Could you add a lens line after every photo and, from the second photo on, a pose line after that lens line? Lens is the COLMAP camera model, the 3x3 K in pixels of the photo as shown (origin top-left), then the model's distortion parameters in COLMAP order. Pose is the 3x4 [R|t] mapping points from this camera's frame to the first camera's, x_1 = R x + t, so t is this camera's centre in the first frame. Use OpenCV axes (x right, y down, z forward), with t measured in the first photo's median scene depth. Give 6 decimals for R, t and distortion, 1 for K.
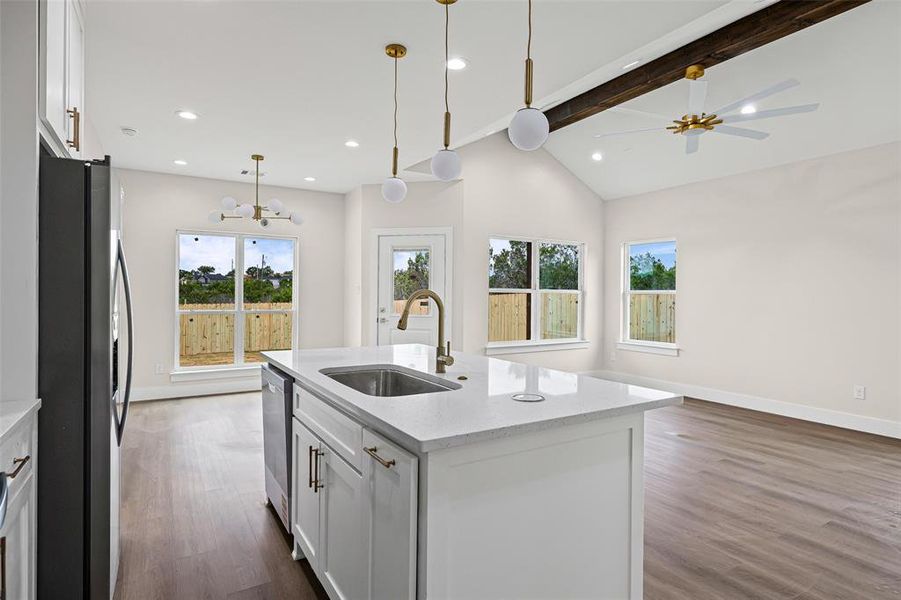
lens RADIAL K [[476.0, 0, 450.5], [0, 476.0, 300.0], [0, 0, 1]] dist [0.018655, -0.000032]
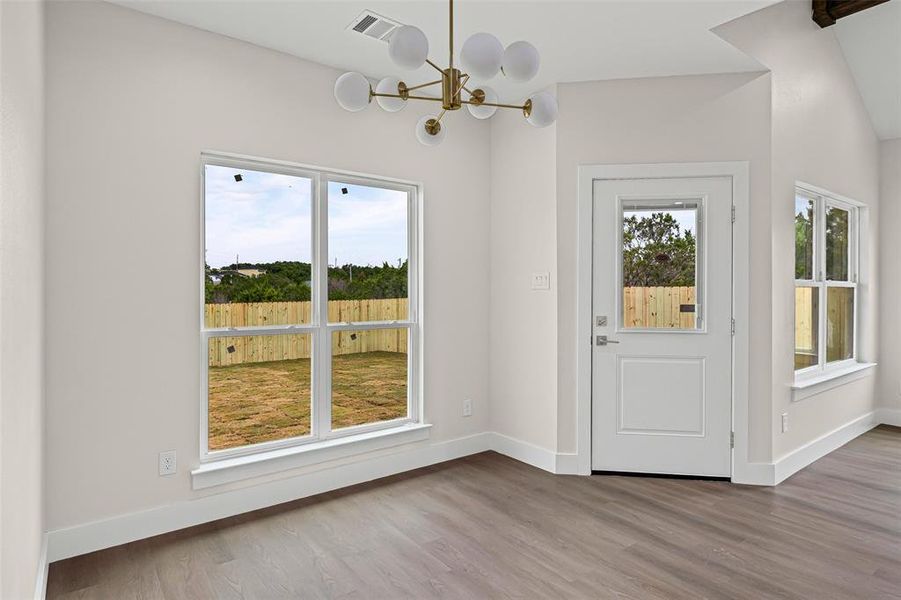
lens RADIAL K [[488.2, 0, 451.1], [0, 488.2, 291.8], [0, 0, 1]] dist [-0.002073, -0.000841]
pose [[0.994090, -0.006960, 0.108334, -0.364373], [0.007911, 0.999934, -0.008351, -0.007719], [-0.108269, 0.009158, 0.994079, 0.483981]]
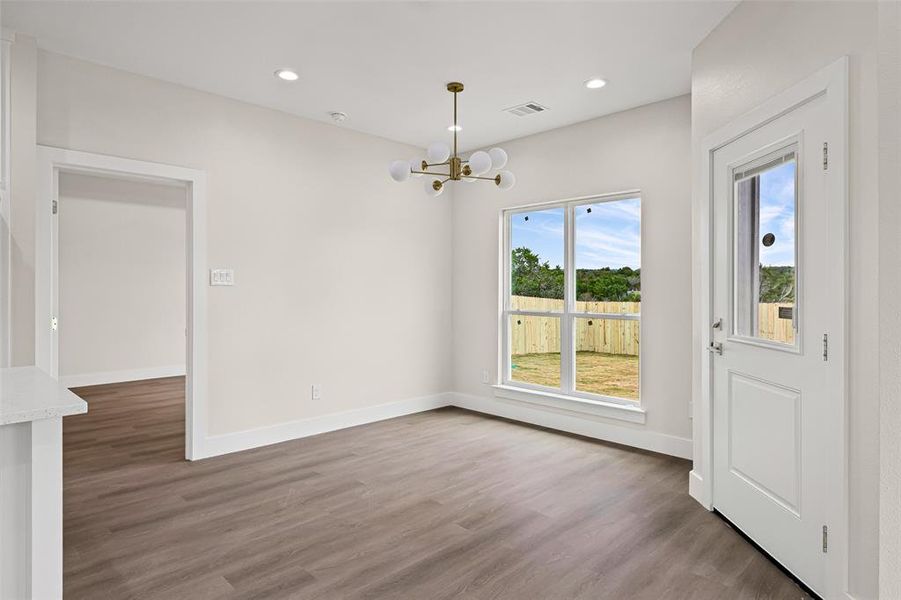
lens RADIAL K [[488.2, 0, 451.1], [0, 488.2, 291.8], [0, 0, 1]] dist [-0.002073, -0.000841]
pose [[0.256170, -0.007037, -0.966606, 0.211897], [-0.005437, 0.999947, -0.008721, -0.003230], [0.966616, 0.007490, 0.256118, 0.659080]]
